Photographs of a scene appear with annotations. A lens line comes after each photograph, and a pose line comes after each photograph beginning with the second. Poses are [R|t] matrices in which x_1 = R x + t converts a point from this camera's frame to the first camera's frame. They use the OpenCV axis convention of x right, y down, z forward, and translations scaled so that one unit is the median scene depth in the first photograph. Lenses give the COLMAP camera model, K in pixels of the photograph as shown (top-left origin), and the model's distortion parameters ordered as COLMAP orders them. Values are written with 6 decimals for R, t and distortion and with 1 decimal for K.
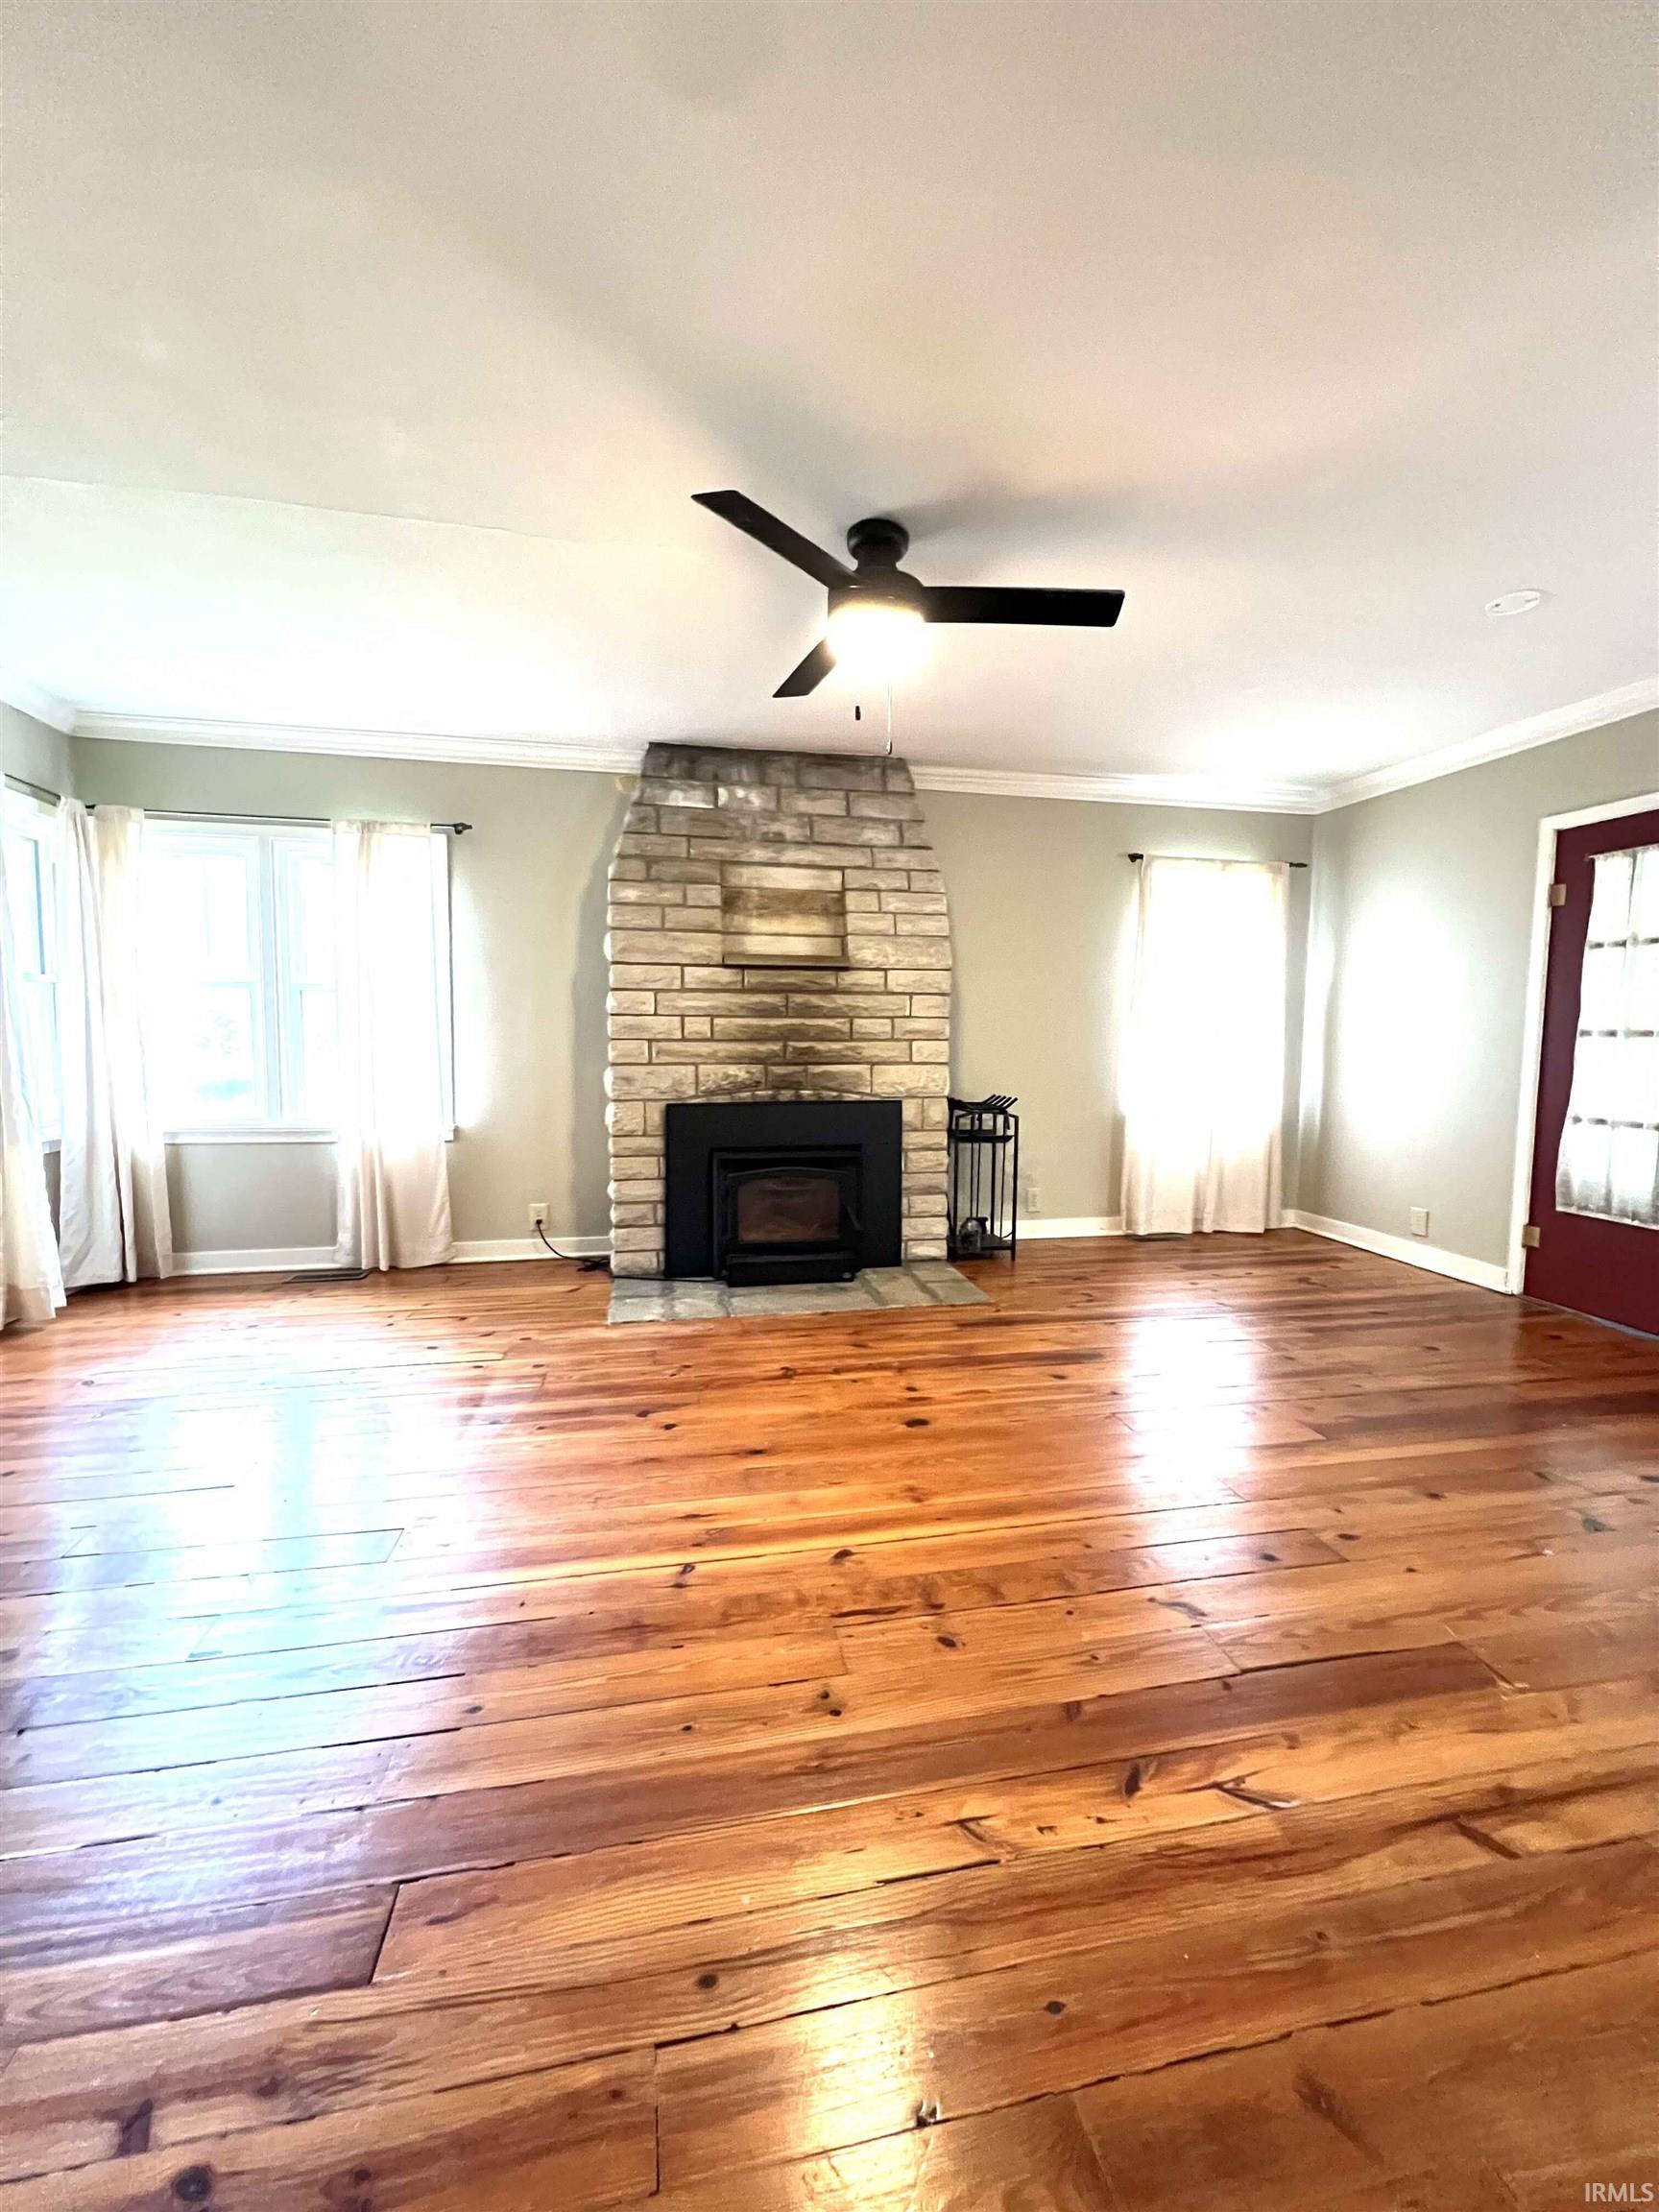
lens RADIAL K [[888.1, 0, 818.5], [0, 888.1, 1106.9], [0, 0, 1]] dist [-0.003026, 0.001210]
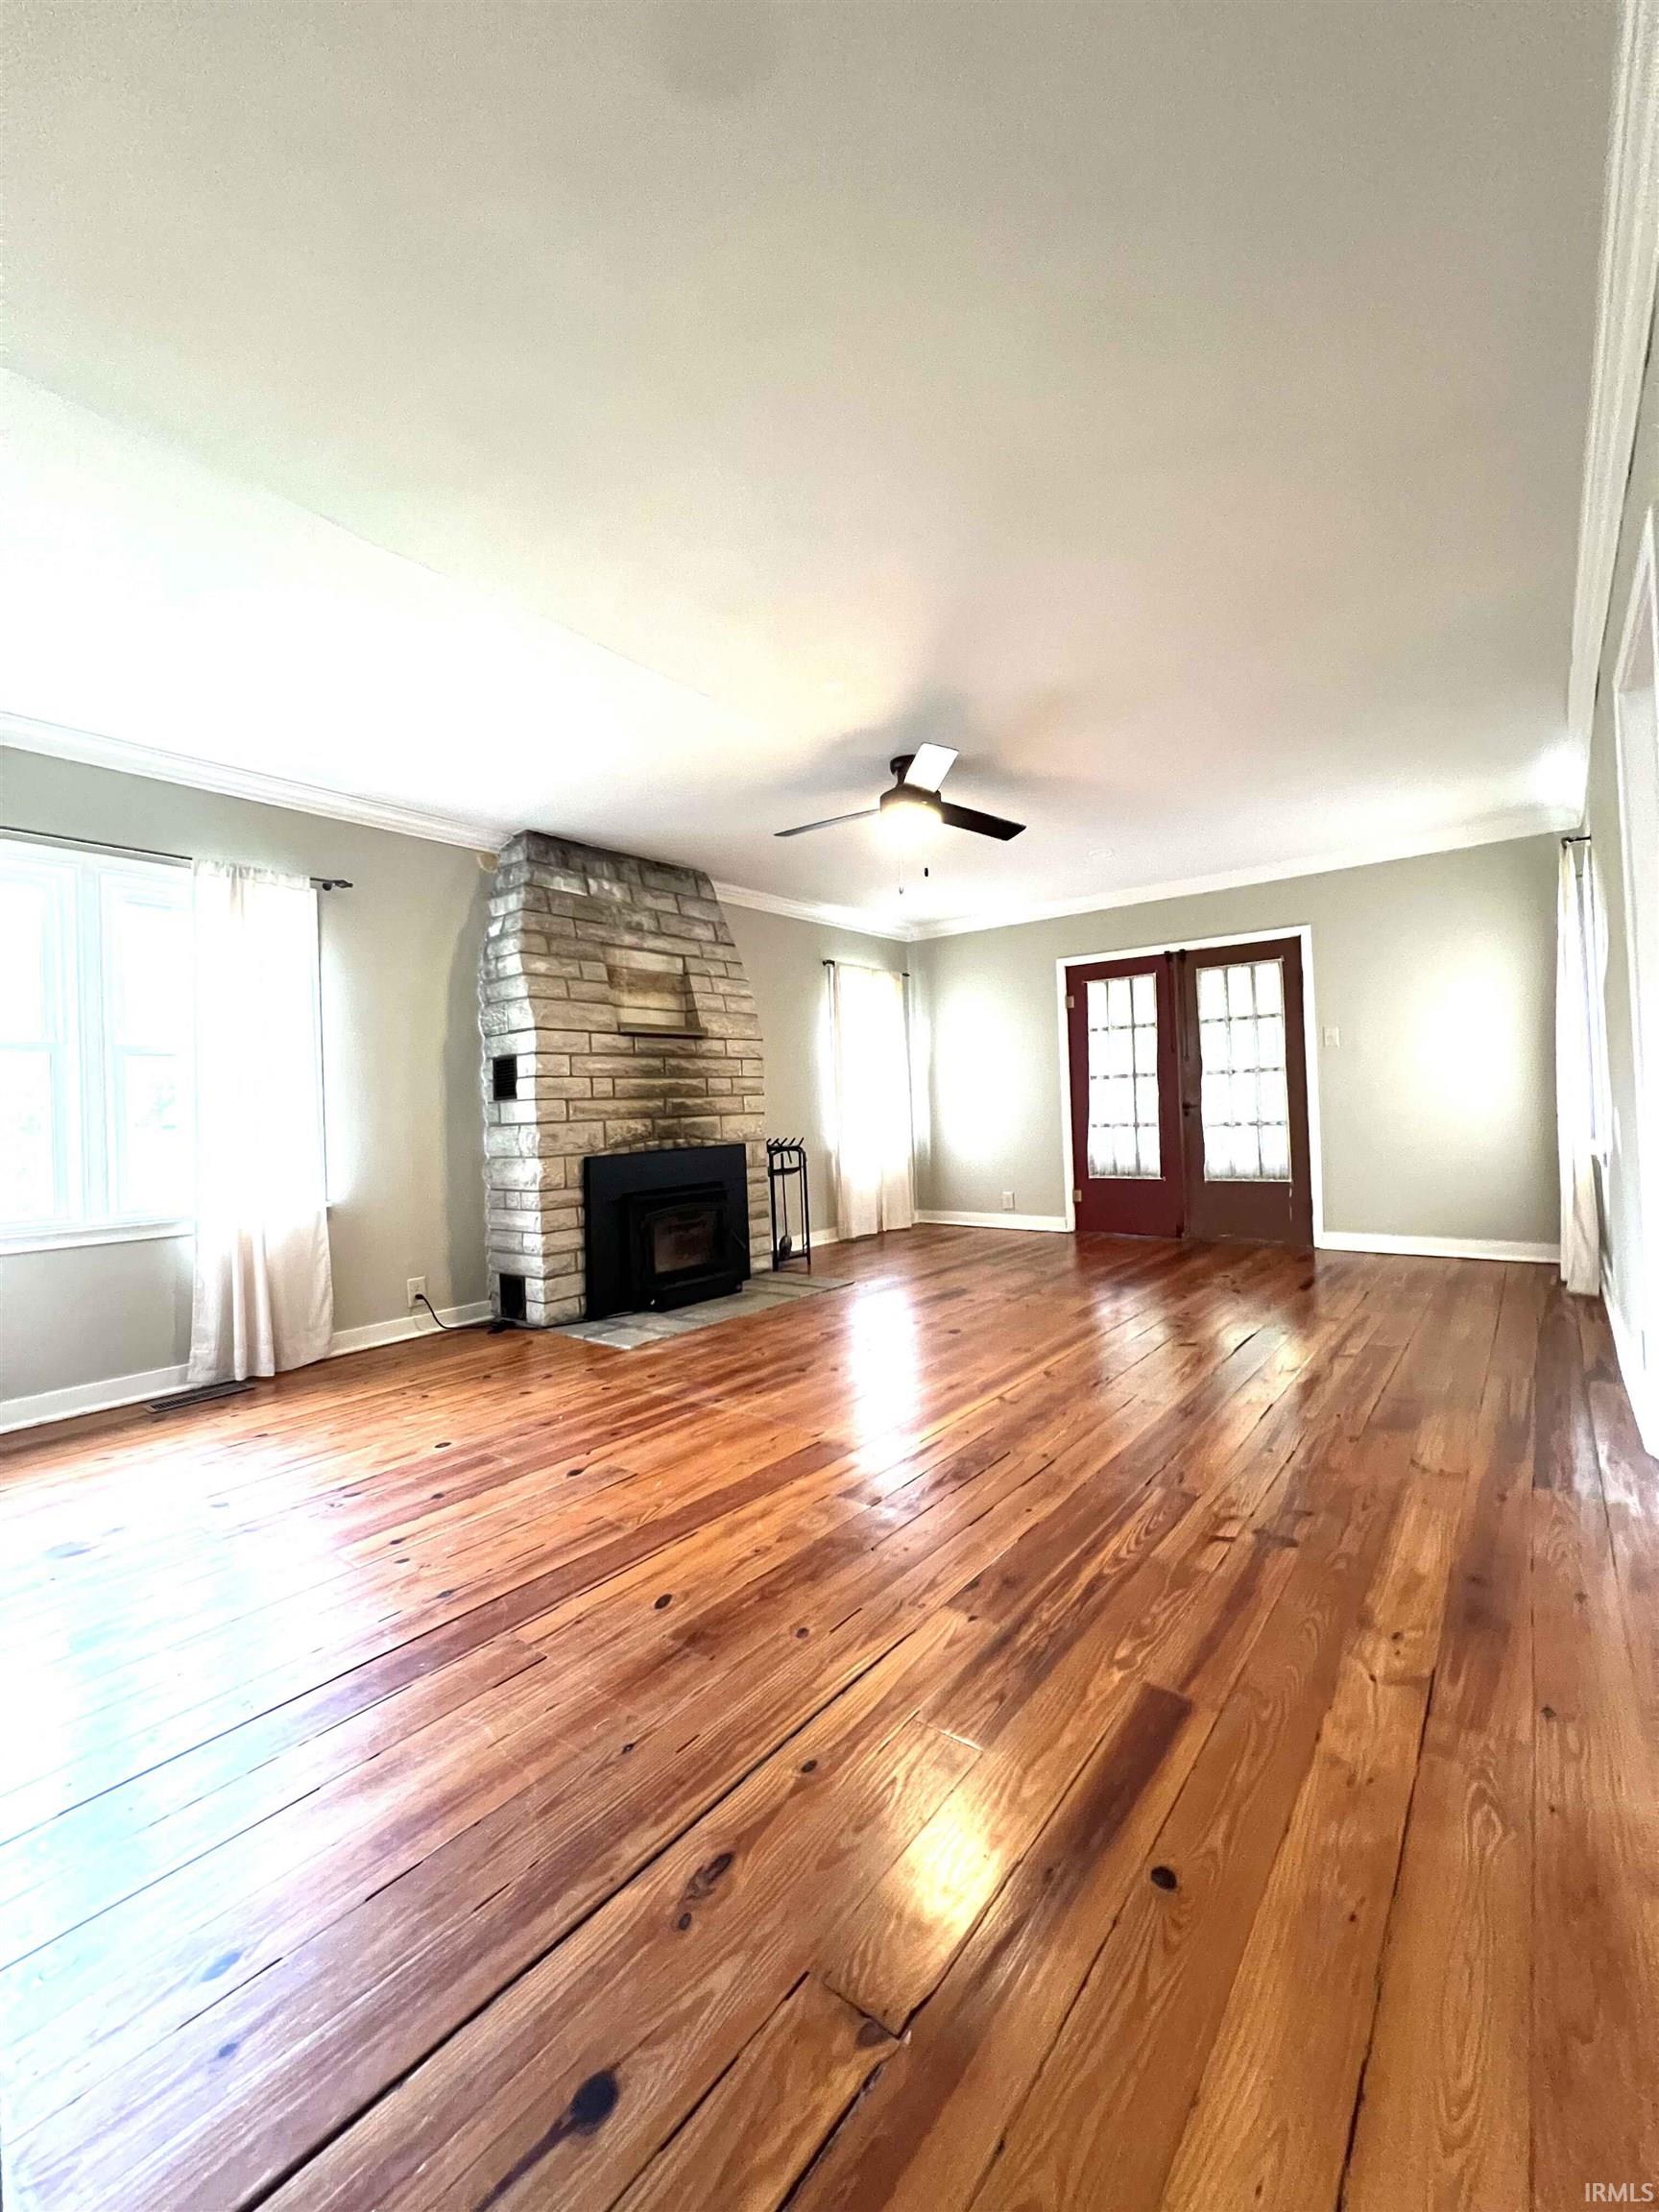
lens RADIAL K [[888.1, 0, 834.4], [0, 888.1, 1107.7], [0, 0, 1]] dist [-0.003026, 0.001210]
pose [[0.762752, -0.035569, 0.645712, -0.620180], [0.098693, 0.993193, -0.061871, 0.032967], [-0.639116, 0.110919, 0.761070, -0.033541]]
